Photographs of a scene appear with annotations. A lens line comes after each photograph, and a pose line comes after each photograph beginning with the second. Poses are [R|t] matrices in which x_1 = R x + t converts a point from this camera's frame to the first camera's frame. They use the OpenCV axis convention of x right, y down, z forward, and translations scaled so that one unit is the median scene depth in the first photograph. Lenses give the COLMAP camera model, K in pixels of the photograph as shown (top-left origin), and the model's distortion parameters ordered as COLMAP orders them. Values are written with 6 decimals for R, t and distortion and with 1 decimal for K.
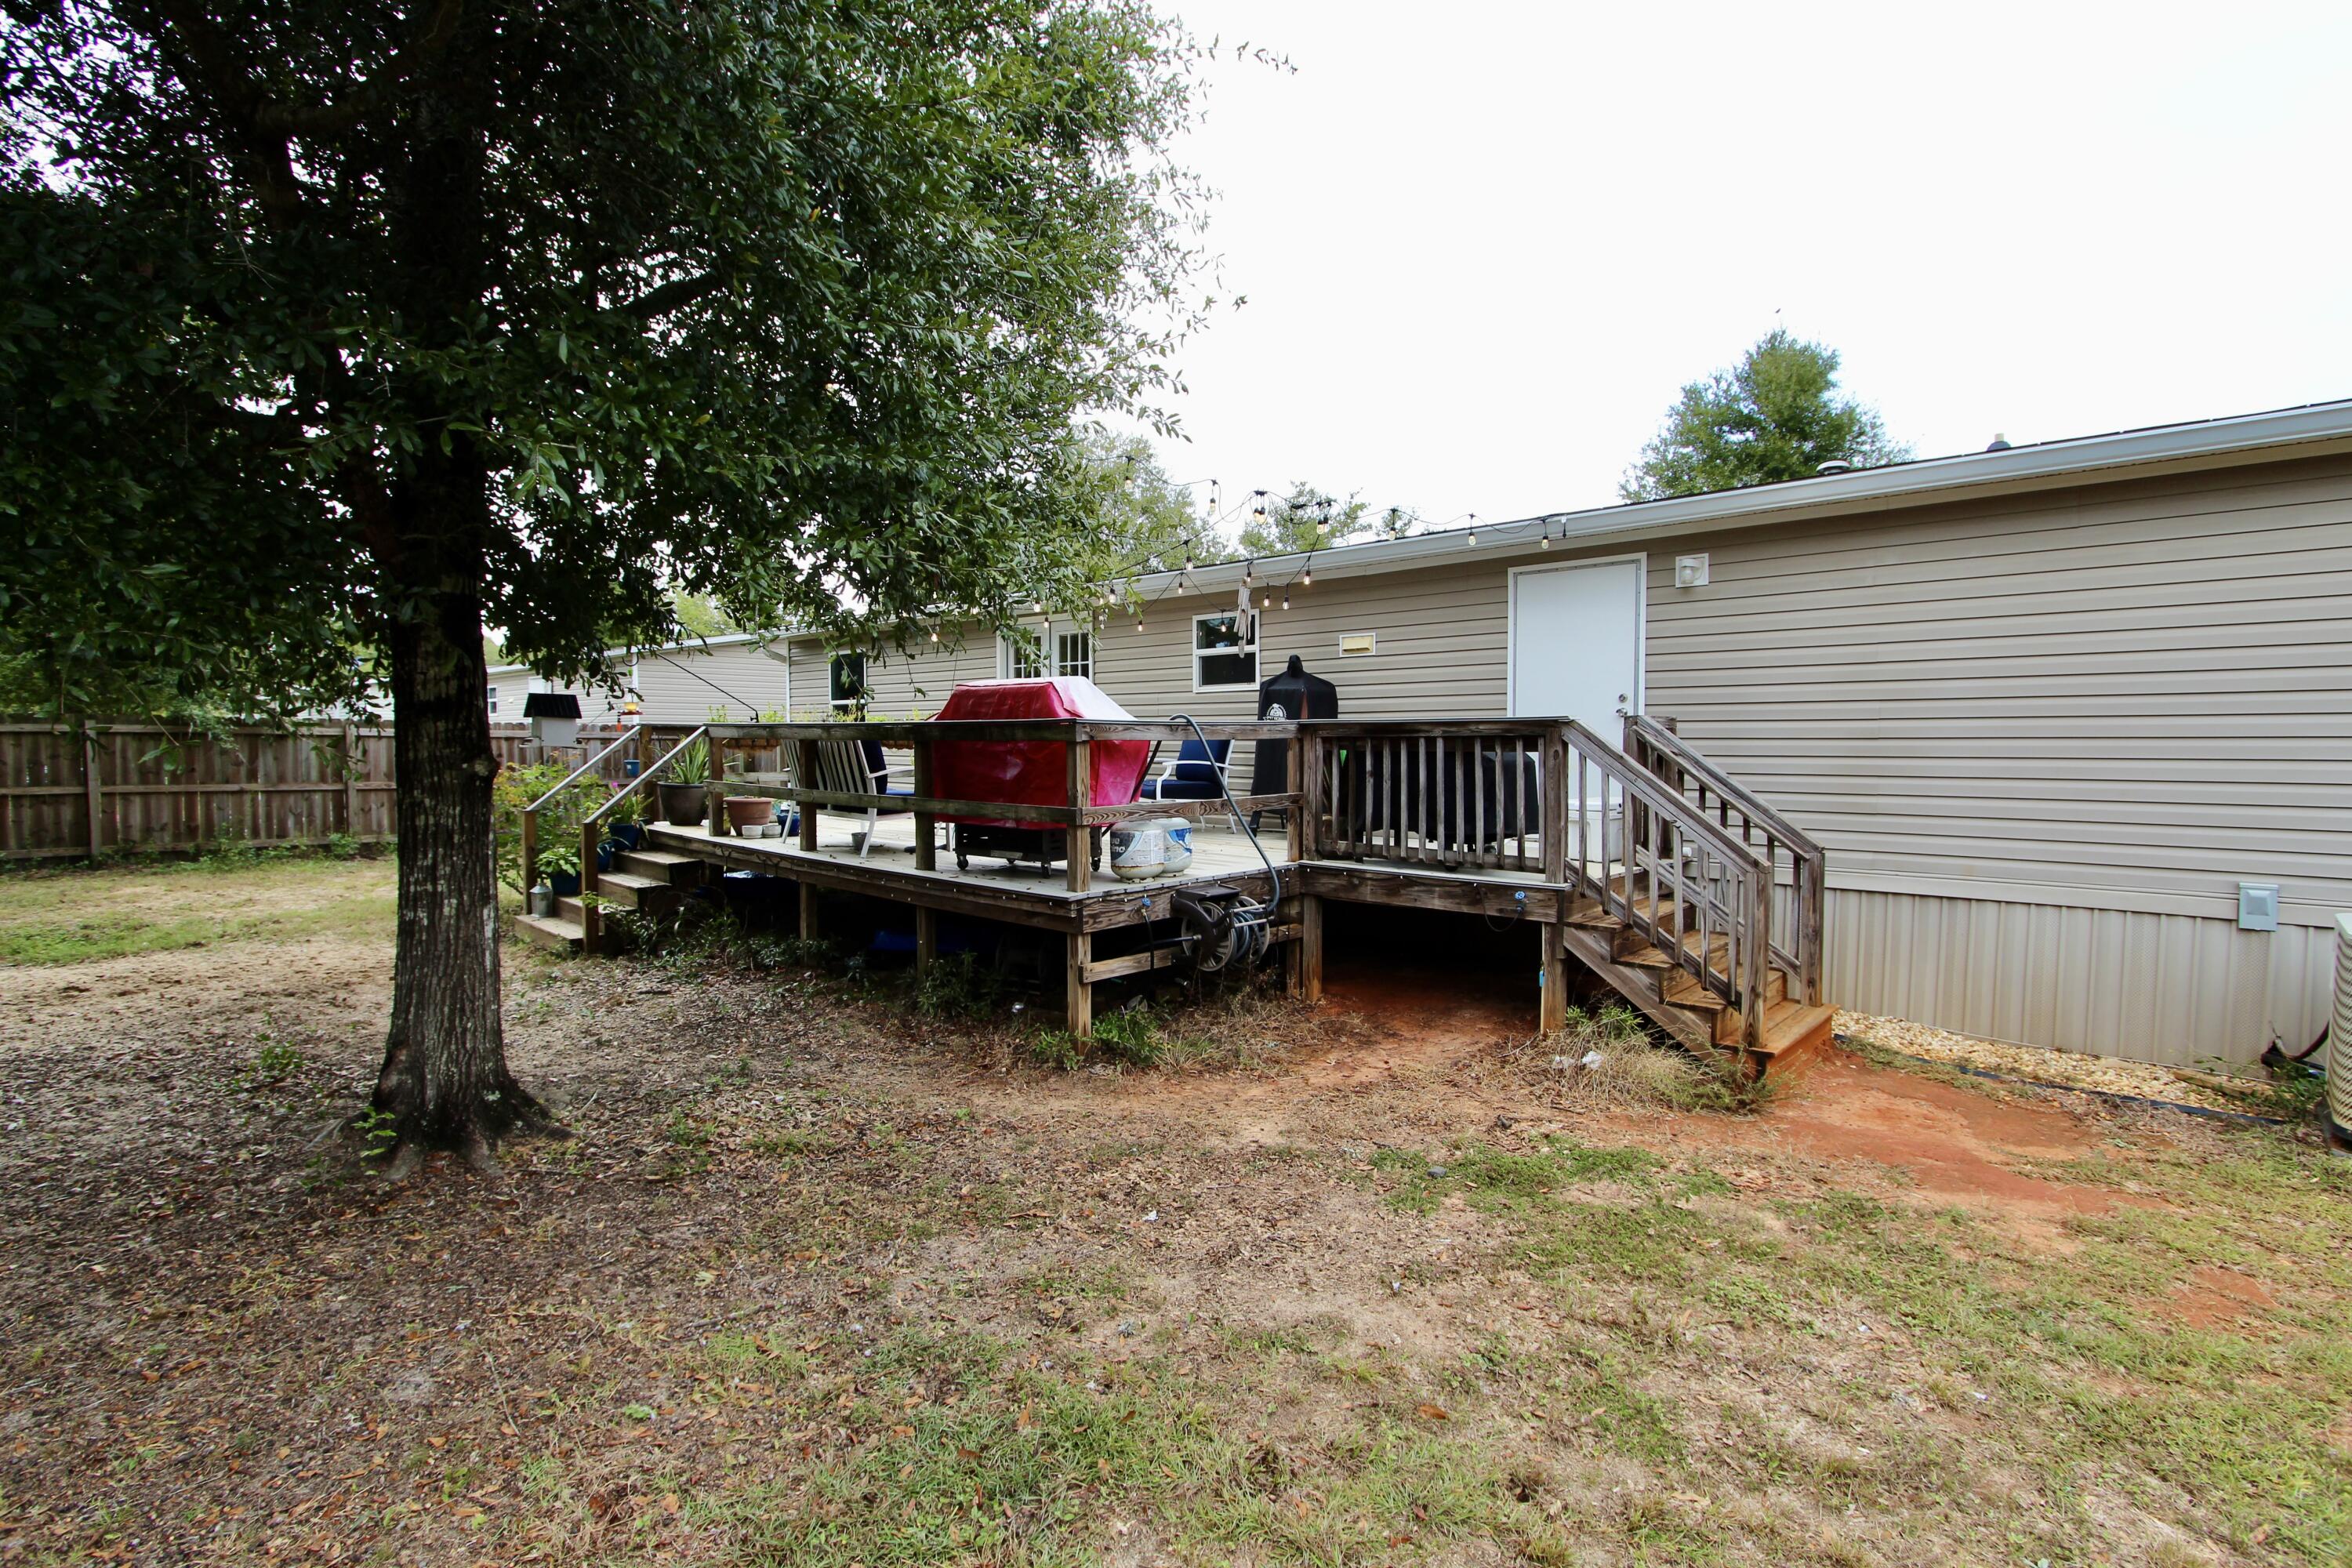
lens RADIAL K [[1094.6, 0, 1177.8], [0, 1094.6, 776.8], [0, 0, 1]] dist [-0.015903, 0.000159]
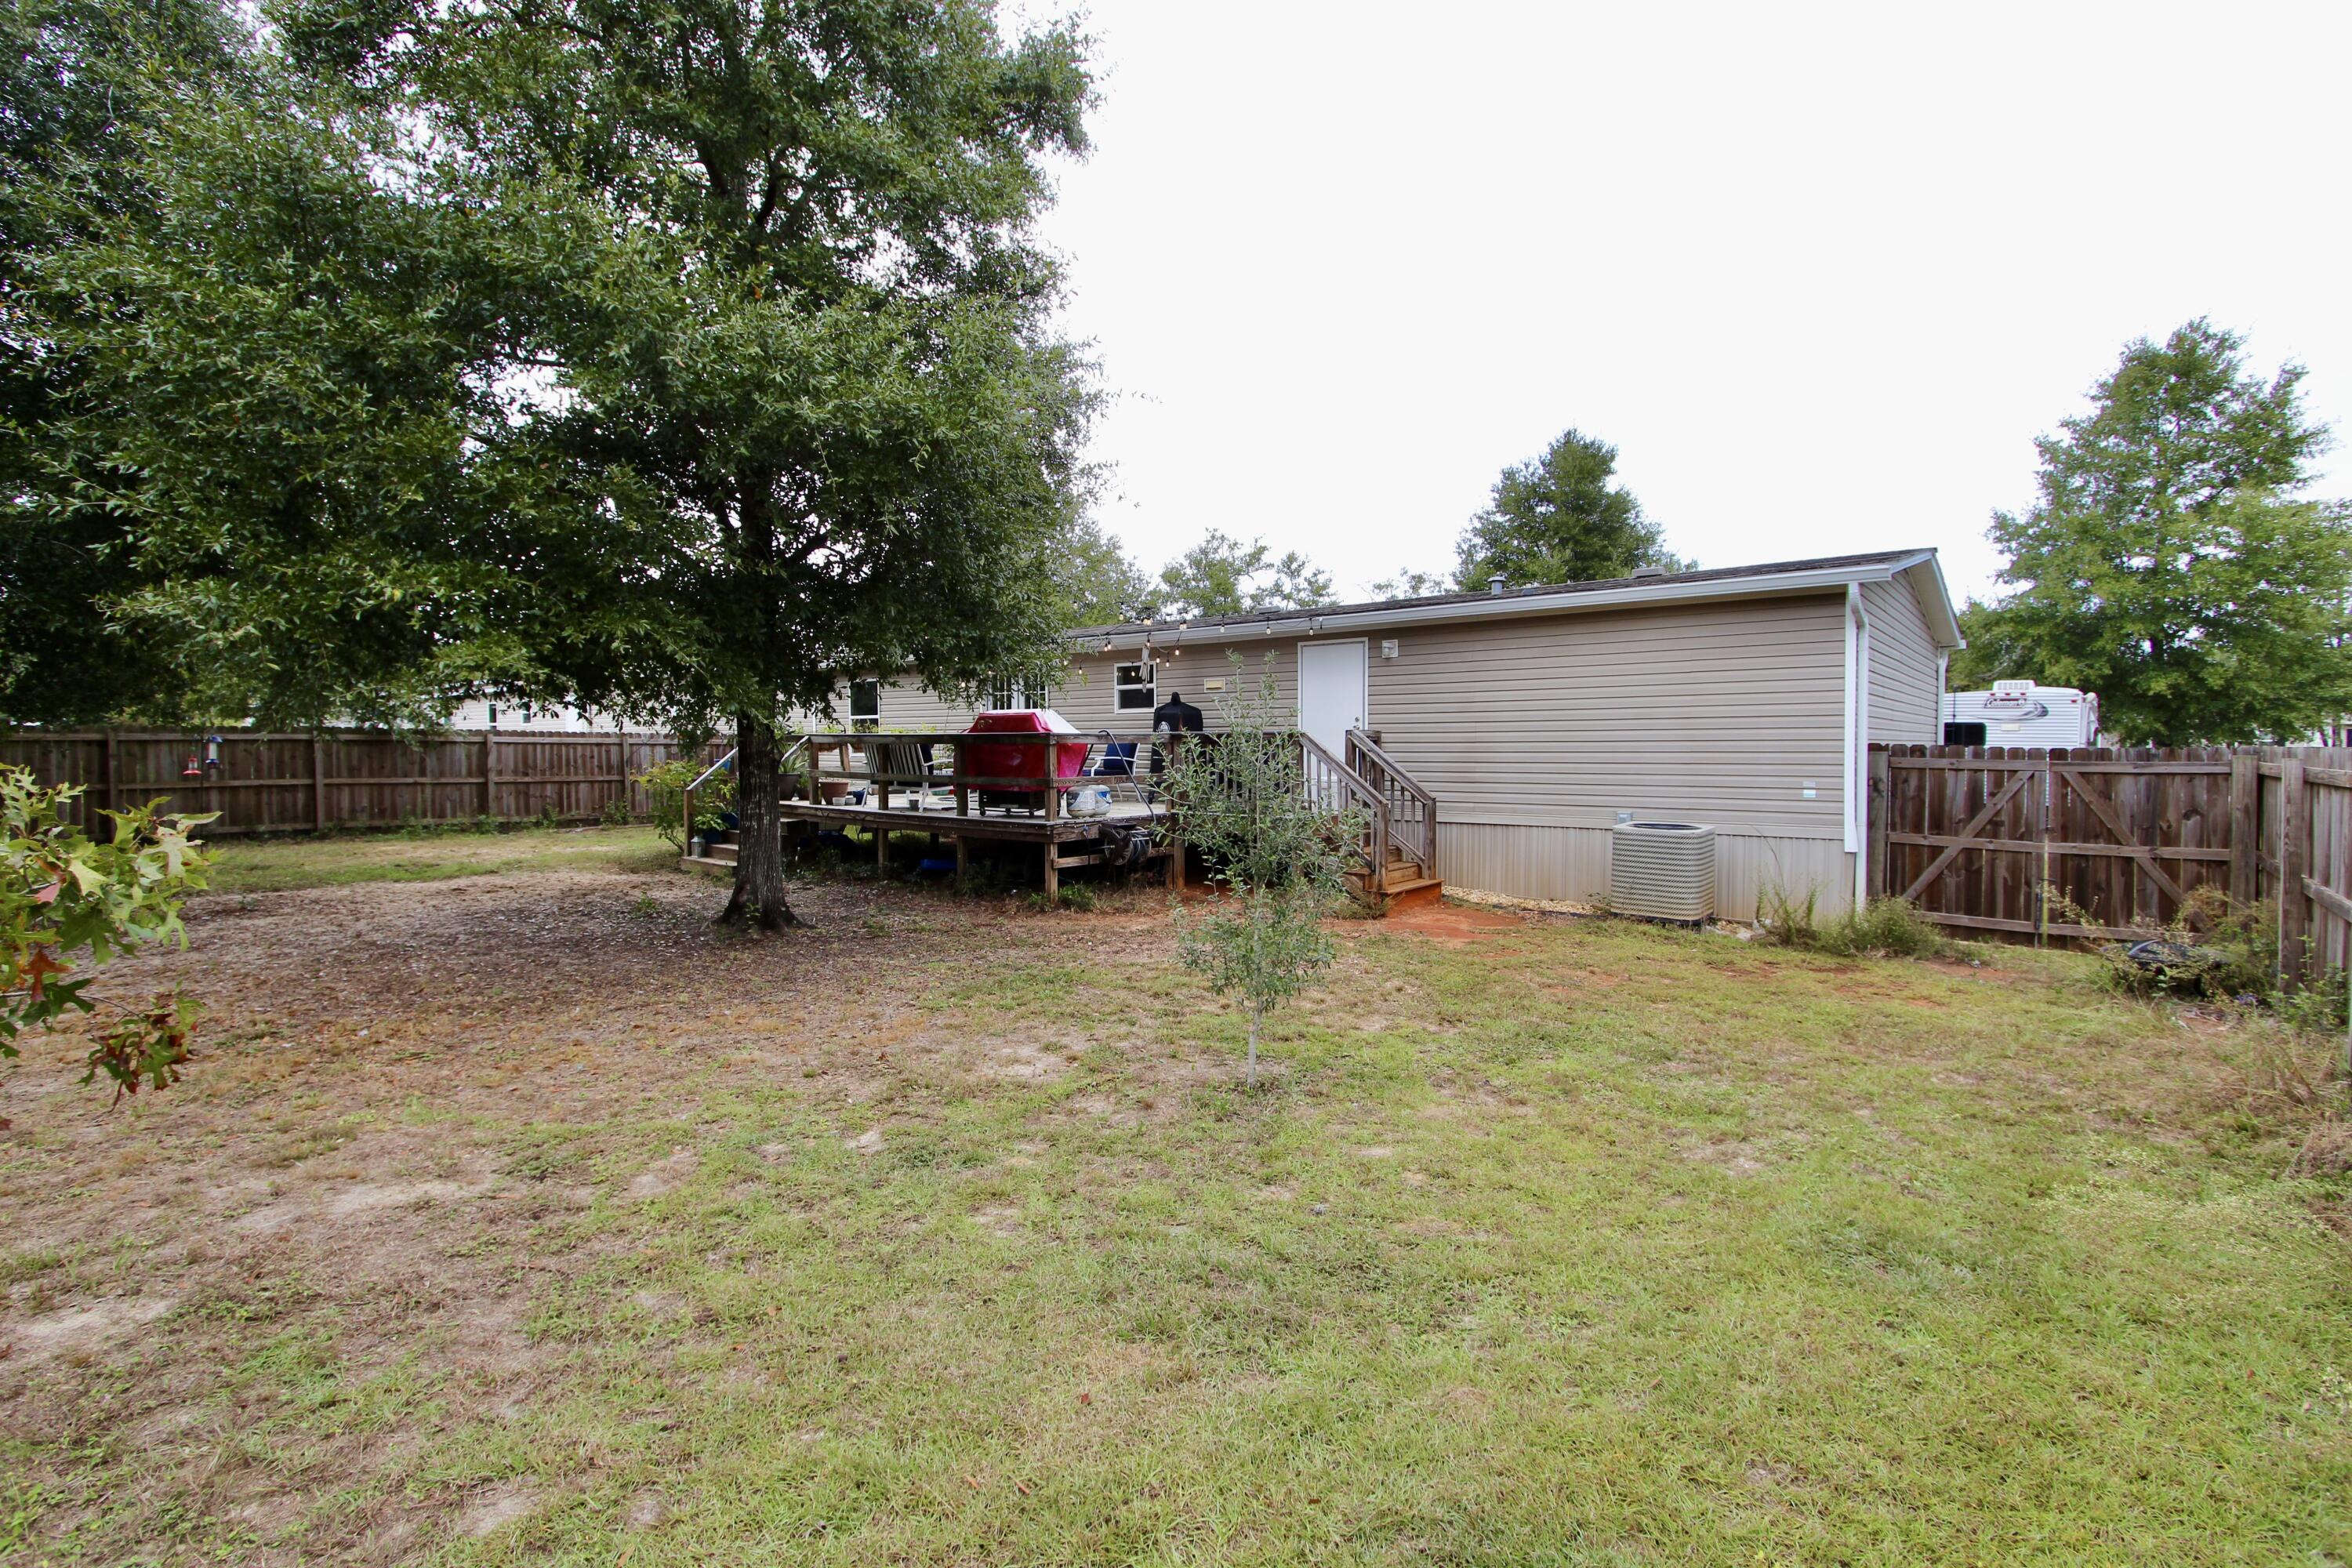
lens RADIAL K [[1094.6, 0, 1182.1], [0, 1094.6, 783.4], [0, 0, 1]] dist [-0.015903, 0.000159]
pose [[0.998079, -0.003633, 0.061855, 0.016366], [0.003582, 0.999993, 0.000930, 0.026986], [-0.061858, -0.000706, 0.998085, -0.715696]]
